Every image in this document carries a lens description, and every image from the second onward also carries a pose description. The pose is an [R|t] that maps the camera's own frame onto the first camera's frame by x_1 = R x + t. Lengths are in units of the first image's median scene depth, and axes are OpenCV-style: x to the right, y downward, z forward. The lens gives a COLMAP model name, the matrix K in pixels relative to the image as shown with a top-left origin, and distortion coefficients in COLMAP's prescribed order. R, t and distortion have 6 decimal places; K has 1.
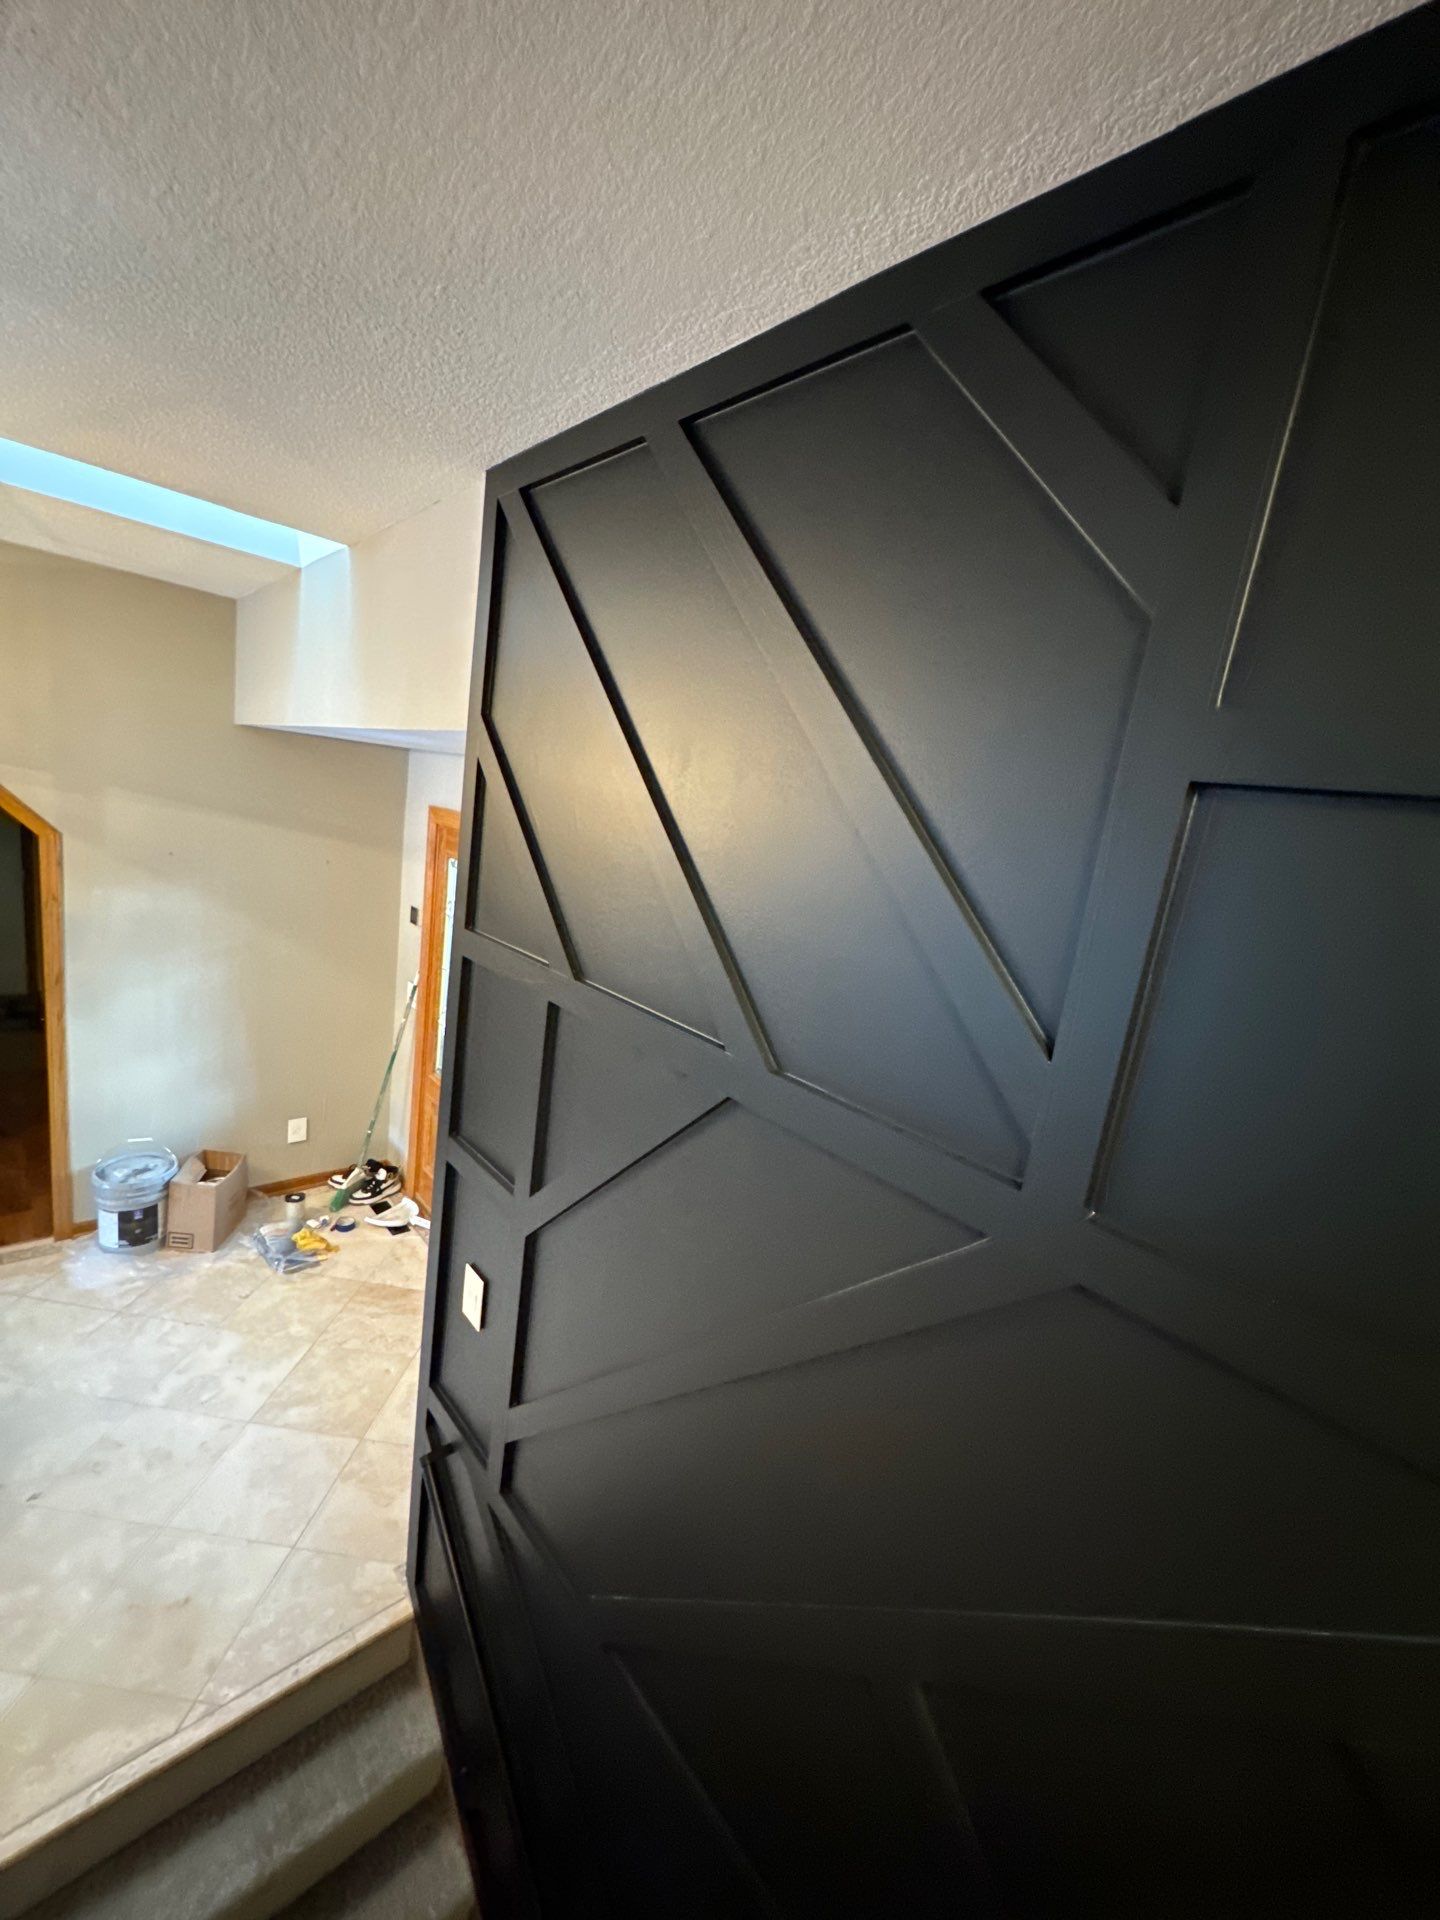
lens RADIAL K [[761.2, 0, 722.1], [0, 761.2, 961.8], [0, 0, 1]] dist [-0.001213, 0.000124]
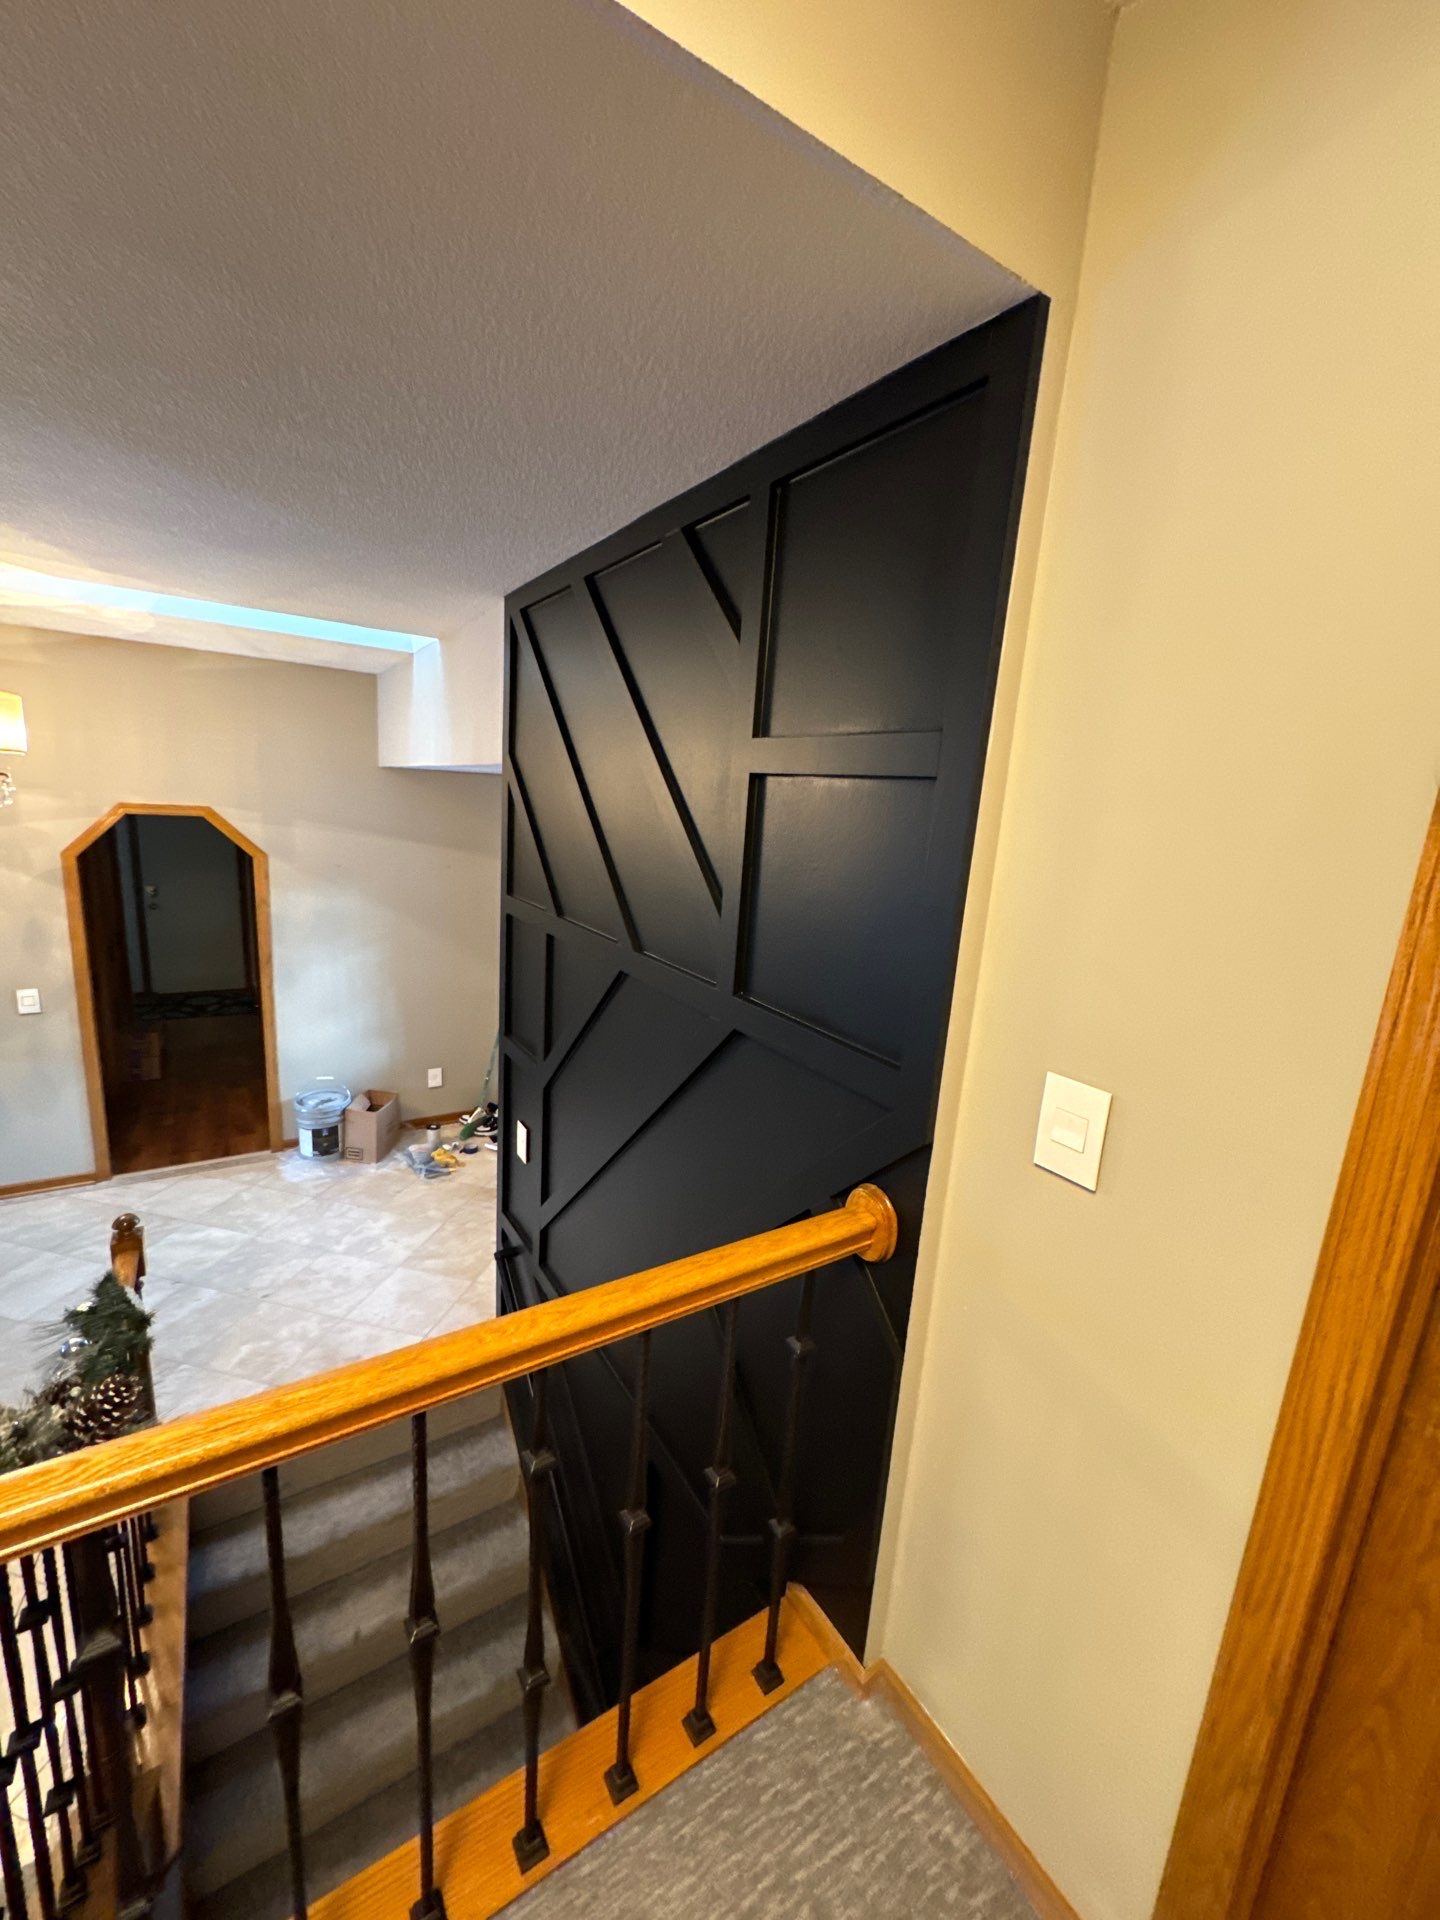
lens RADIAL K [[761.2, 0, 719.4], [0, 761.2, 959.2], [0, 0, 1]] dist [-0.001213, 0.000124]
pose [[0.983711, -0.034420, -0.176431, 0.198326], [0.033660, 0.999407, -0.007299, 0.064969], [0.176578, 0.001241, 0.984286, -0.241820]]
